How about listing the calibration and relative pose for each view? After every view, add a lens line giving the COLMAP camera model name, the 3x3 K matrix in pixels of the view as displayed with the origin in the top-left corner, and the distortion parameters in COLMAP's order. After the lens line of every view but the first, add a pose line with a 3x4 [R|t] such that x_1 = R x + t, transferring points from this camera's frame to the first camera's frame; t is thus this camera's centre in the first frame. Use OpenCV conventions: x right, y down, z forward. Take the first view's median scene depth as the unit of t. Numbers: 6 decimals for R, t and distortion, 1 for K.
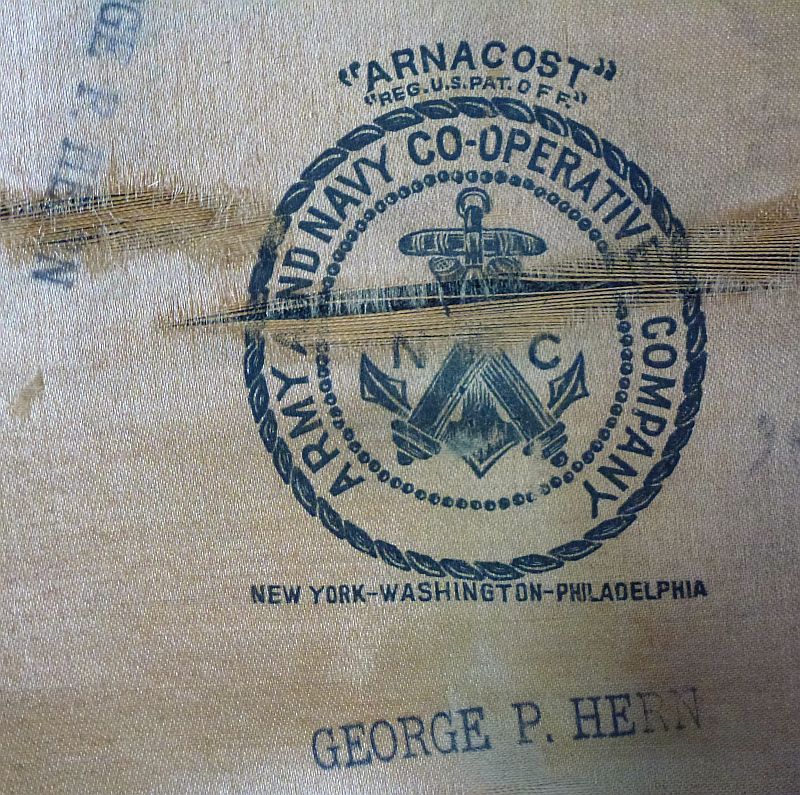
lens RADIAL K [[1206.6, 0, 400.2], [0, 1206.6, 397.3], [0, 0, 1]] dist [0.021975, 0.000000]
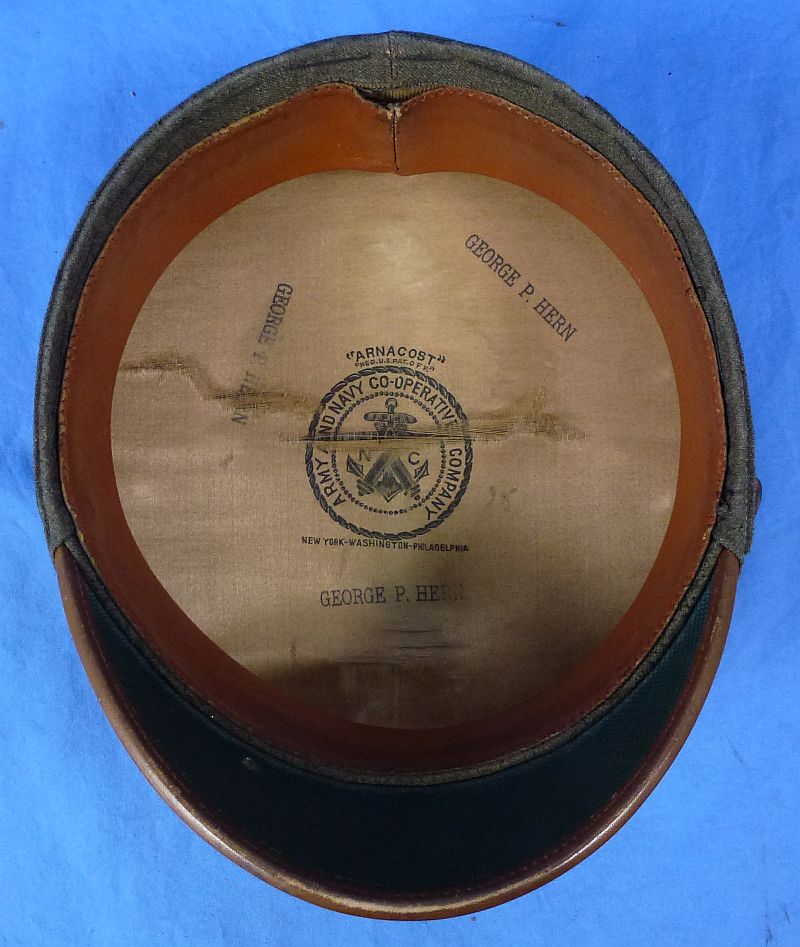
lens RADIAL K [[735.7, 0, 399.9], [0, 735.7, 473.4], [0, 0, 1]] dist [-0.003833, -0.000387]
pose [[0.997909, 0.062635, -0.015937, 0.116687], [-0.063438, 0.996399, -0.056261, 0.093560], [0.012356, 0.057155, 0.998289, -0.680613]]
